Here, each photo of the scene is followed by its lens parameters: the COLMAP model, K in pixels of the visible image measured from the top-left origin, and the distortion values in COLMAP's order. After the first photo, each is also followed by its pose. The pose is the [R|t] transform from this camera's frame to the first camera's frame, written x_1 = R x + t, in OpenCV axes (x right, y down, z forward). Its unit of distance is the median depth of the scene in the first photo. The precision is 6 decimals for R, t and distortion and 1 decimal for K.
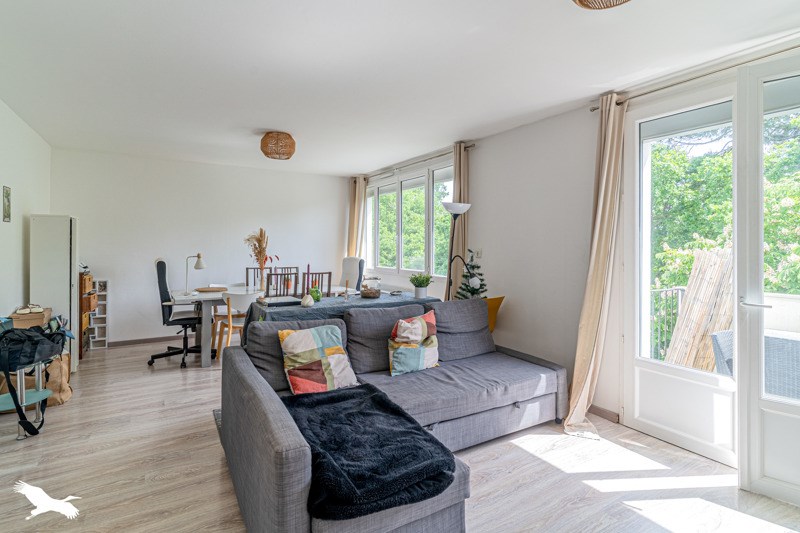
lens RADIAL K [[388.3, 0, 371.8], [0, 388.3, 244.5], [0, 0, 1]] dist [0.000187, 0.000118]
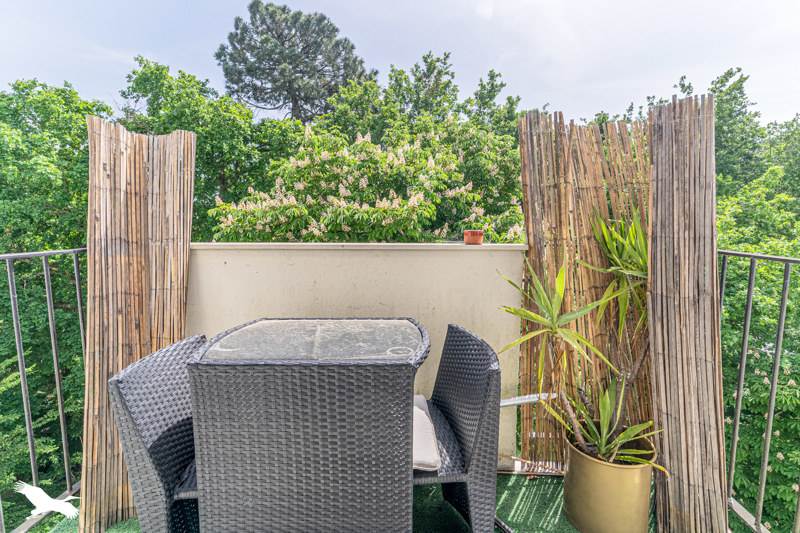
lens RADIAL K [[412.6, 0, 400.0], [0, 412.6, 266.5], [0, 0, 1]] dist [-0.001770, -0.000375]
pose [[0.550787, -0.102781, 0.828293, 0.305350], [-0.001304, 0.992282, 0.123997, 0.040420], [-0.834645, -0.069376, 0.546402, 0.274889]]
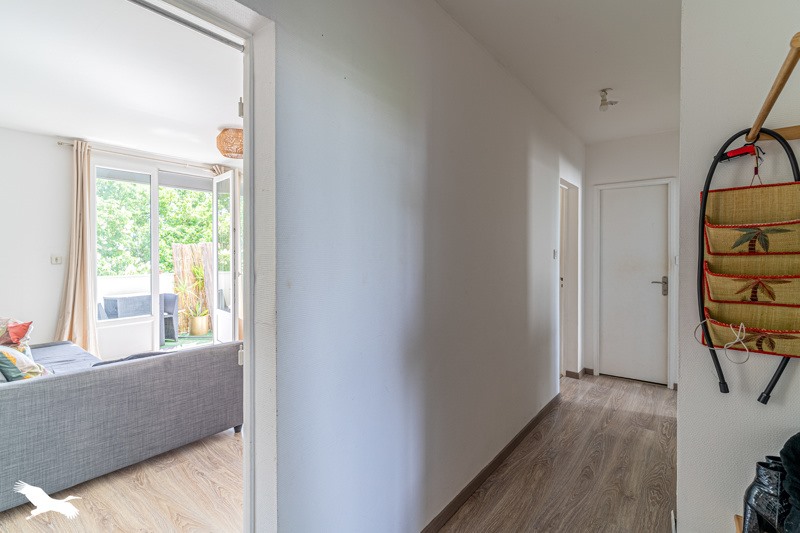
lens RADIAL K [[388.5, 0, 397.5], [0, 388.5, 259.8], [0, 0, 1]] dist [-0.001406, -0.000683]
pose [[-0.365740, -0.020176, 0.930498, -0.493939], [-0.006279, 0.999796, 0.019210, 0.005761], [-0.930696, 0.001183, -0.365792, 0.192298]]
